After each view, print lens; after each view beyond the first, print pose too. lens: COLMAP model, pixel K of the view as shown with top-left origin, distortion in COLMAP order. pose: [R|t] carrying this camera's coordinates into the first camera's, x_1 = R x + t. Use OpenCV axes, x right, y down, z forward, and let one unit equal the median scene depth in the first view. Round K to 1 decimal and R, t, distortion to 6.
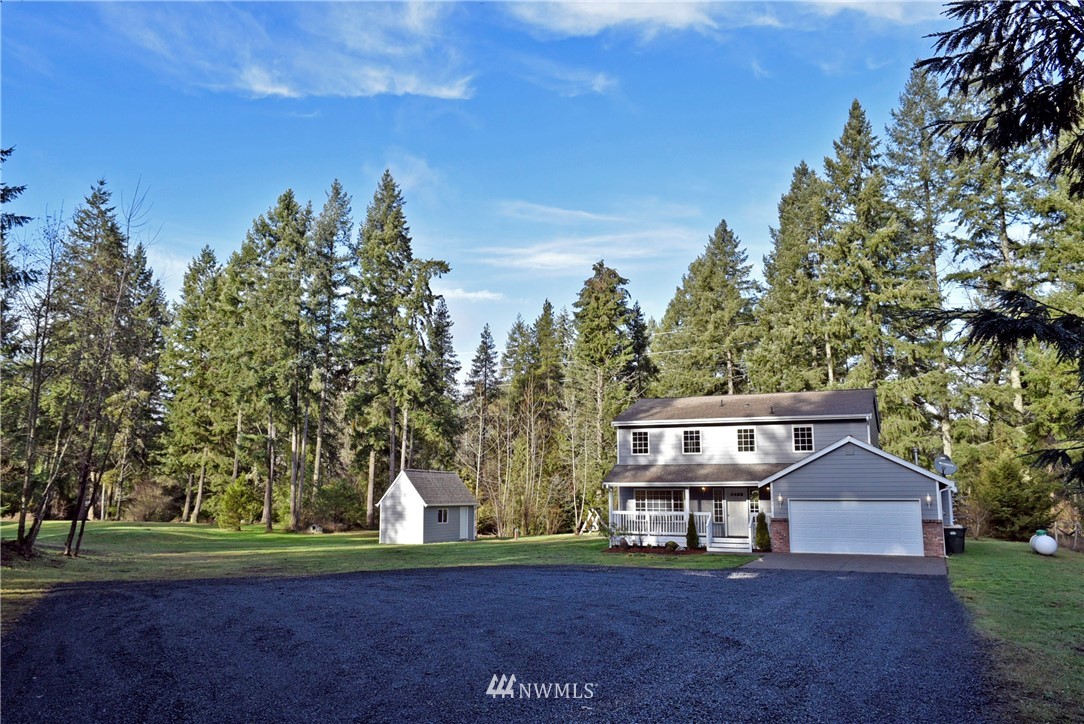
lens RADIAL K [[868.7, 0, 535.0], [0, 868.7, 360.8], [0, 0, 1]] dist [0.003589, -0.007718]
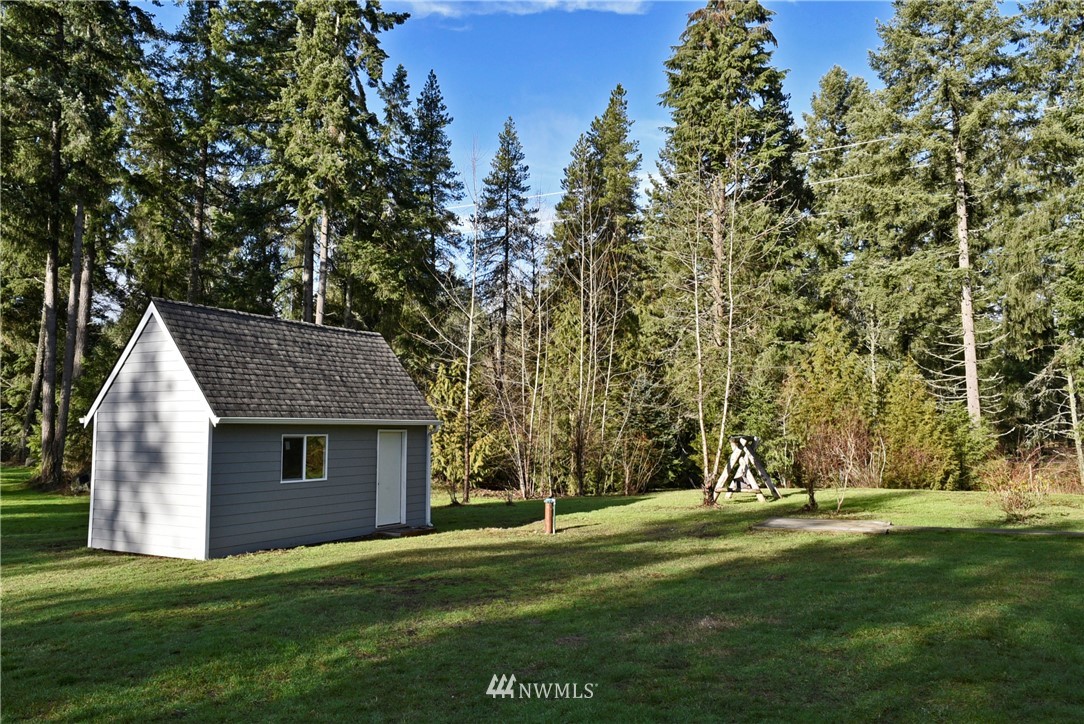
lens RADIAL K [[868.7, 0, 540.9], [0, 868.7, 366.5], [0, 0, 1]] dist [0.003589, -0.007718]
pose [[0.998615, -0.001013, -0.052599, -0.005940], [0.005513, 0.996325, 0.085475, 0.085360], [0.052319, -0.085647, 0.994951, 0.499379]]
